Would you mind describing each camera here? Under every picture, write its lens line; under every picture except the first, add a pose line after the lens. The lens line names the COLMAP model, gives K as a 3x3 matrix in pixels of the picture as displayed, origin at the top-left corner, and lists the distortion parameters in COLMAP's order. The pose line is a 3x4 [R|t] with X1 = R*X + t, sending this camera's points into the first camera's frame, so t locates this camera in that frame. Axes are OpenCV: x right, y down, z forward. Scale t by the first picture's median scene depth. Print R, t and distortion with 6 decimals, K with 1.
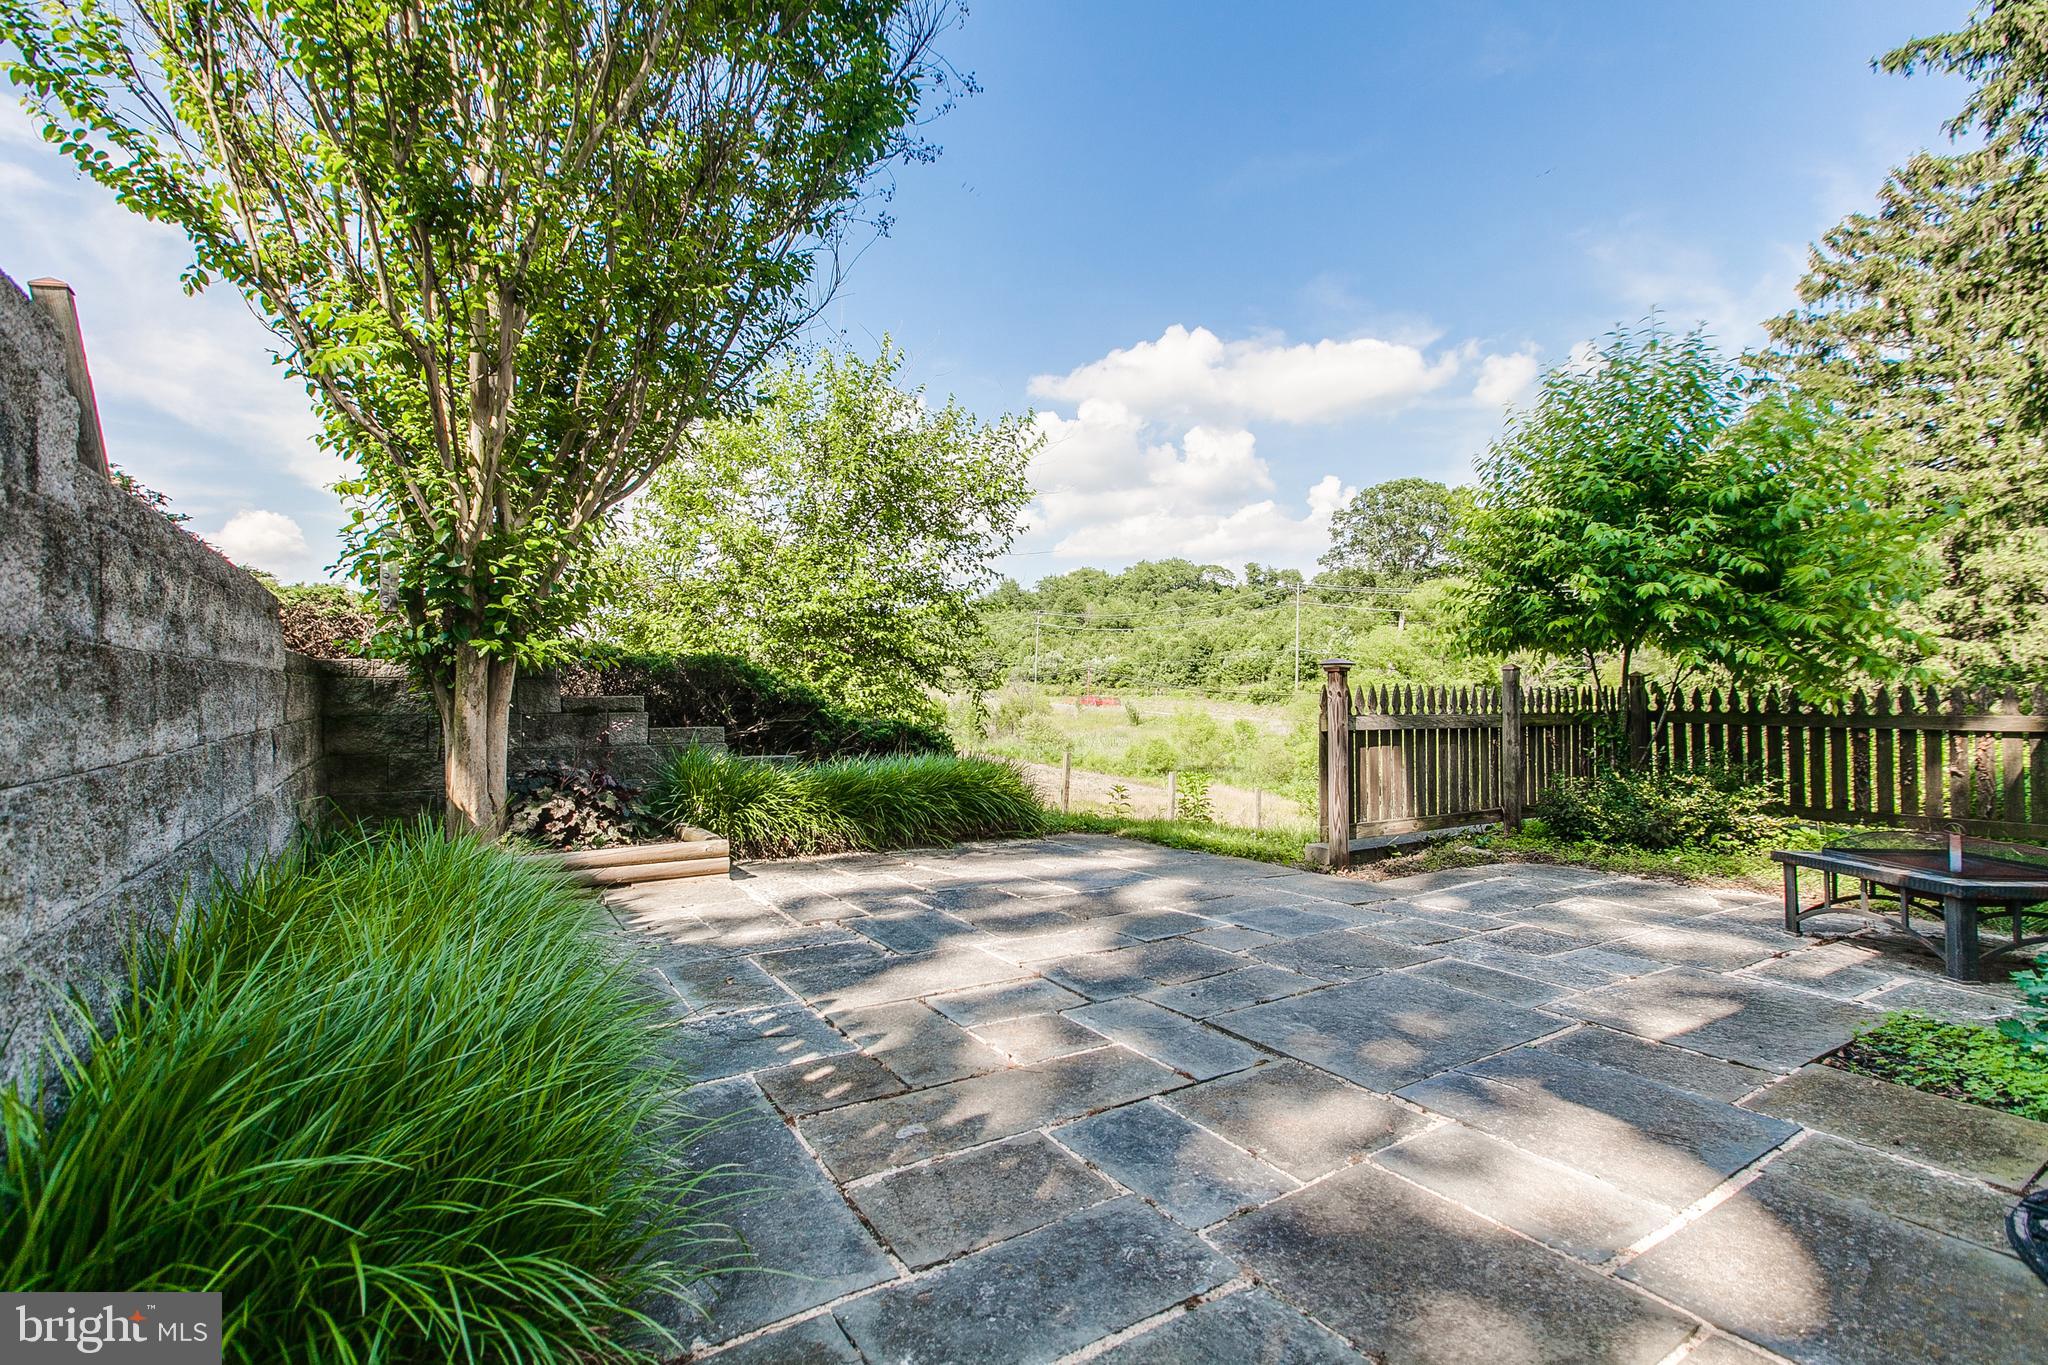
lens RADIAL K [[973.8, 0, 936.9], [0, 973.8, 690.2], [0, 0, 1]] dist [-0.000566, 0.000745]
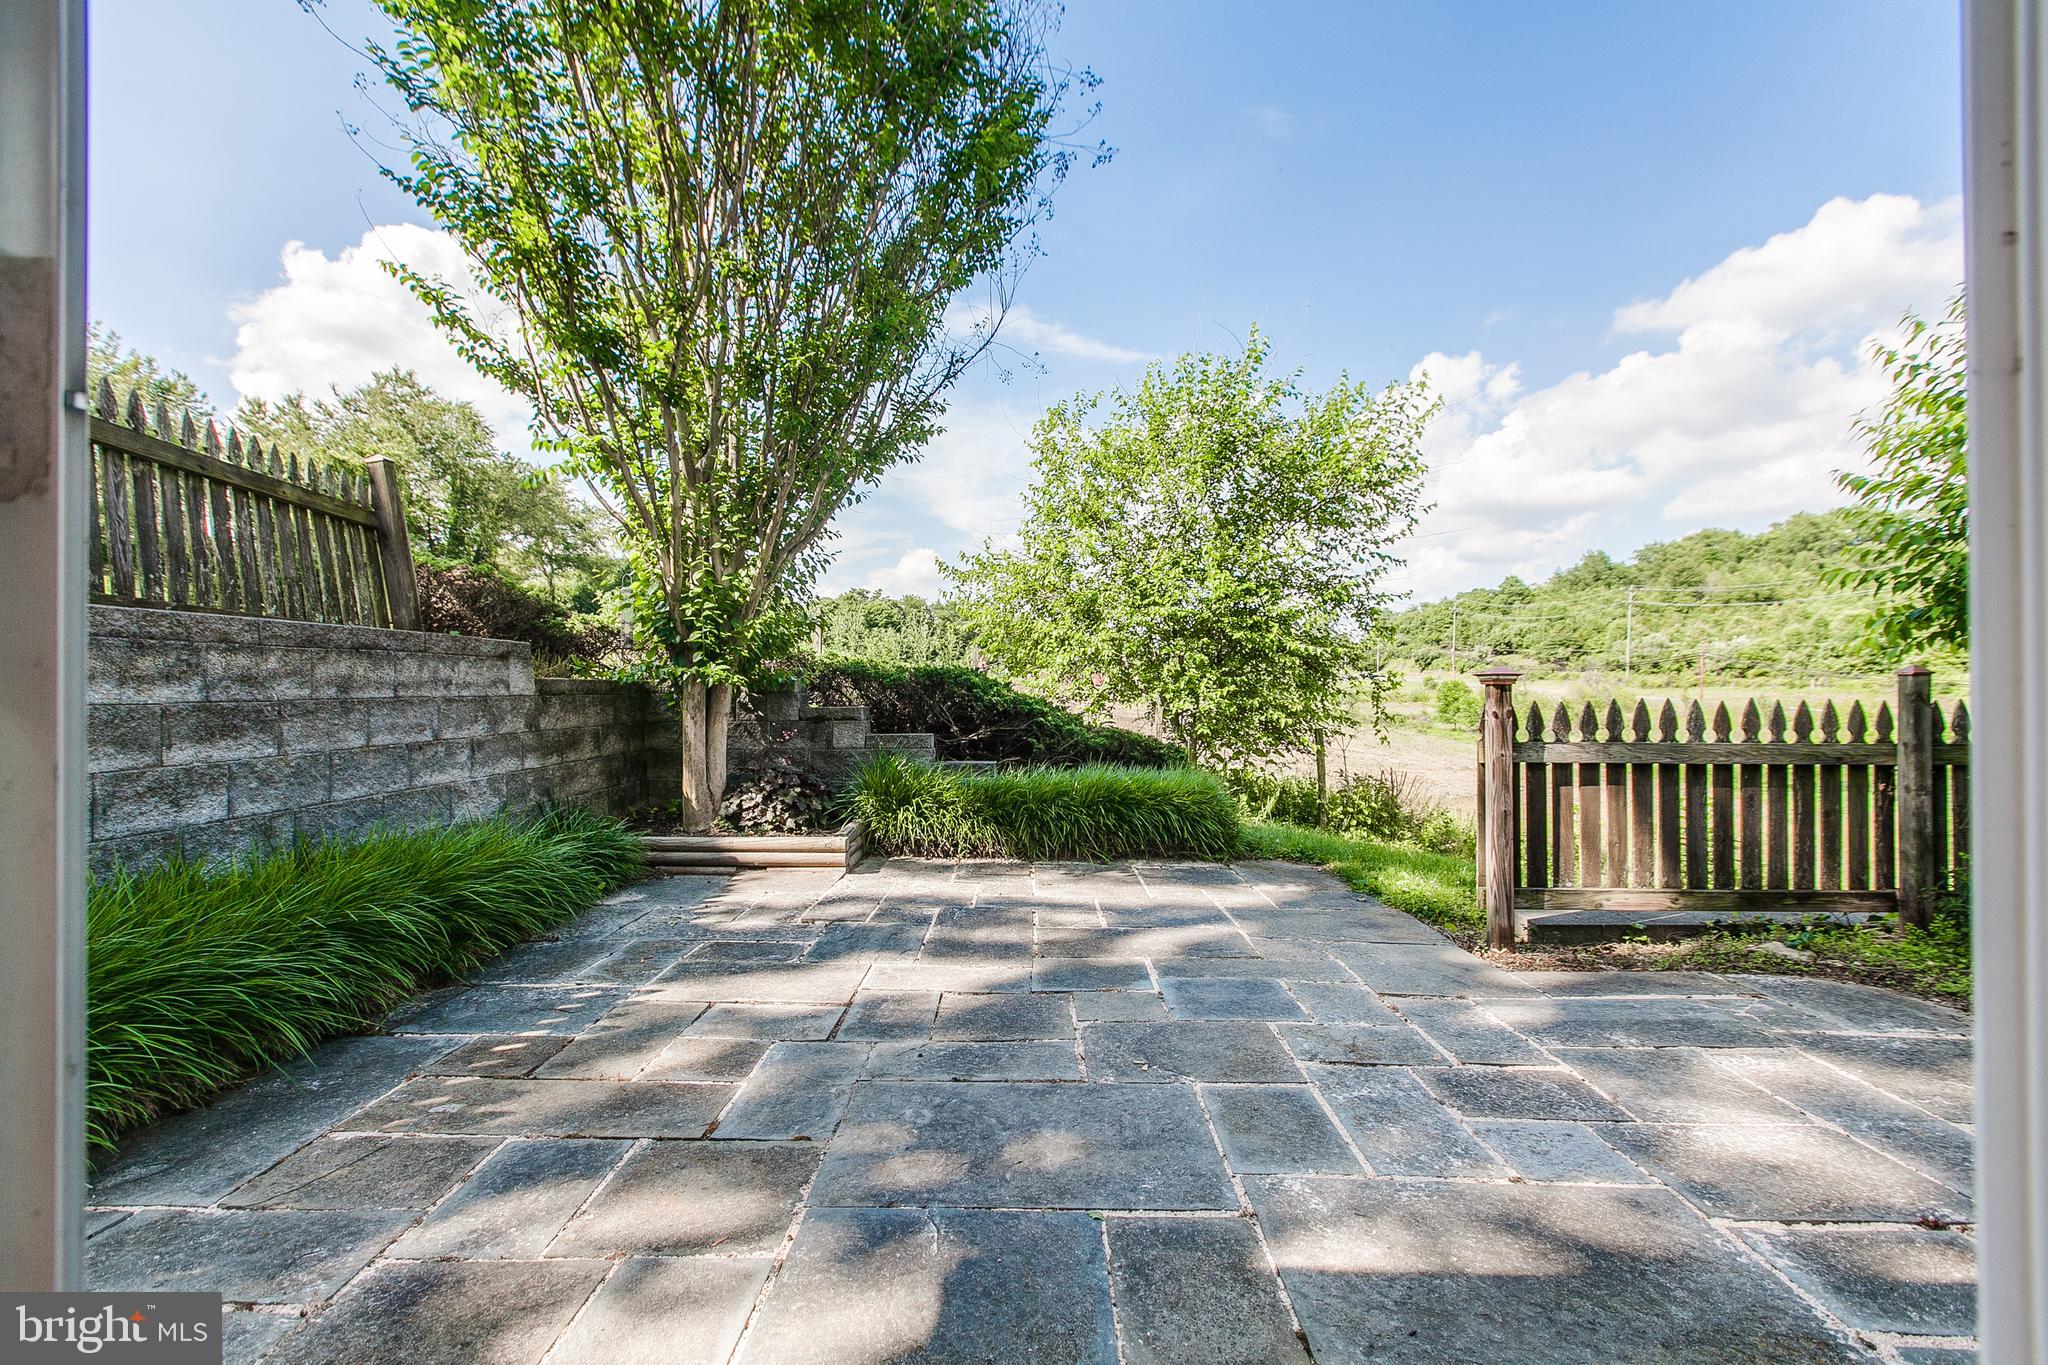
lens RADIAL K [[925.3, 0, 1013.7], [0, 925.3, 681.3], [0, 0, 1]] dist [0.000555, -0.000732]
pose [[0.829424, -0.006467, -0.558583, 0.561459], [0.008685, 0.999961, 0.001319, -0.029124], [0.558553, -0.005945, 0.829448, 0.218141]]
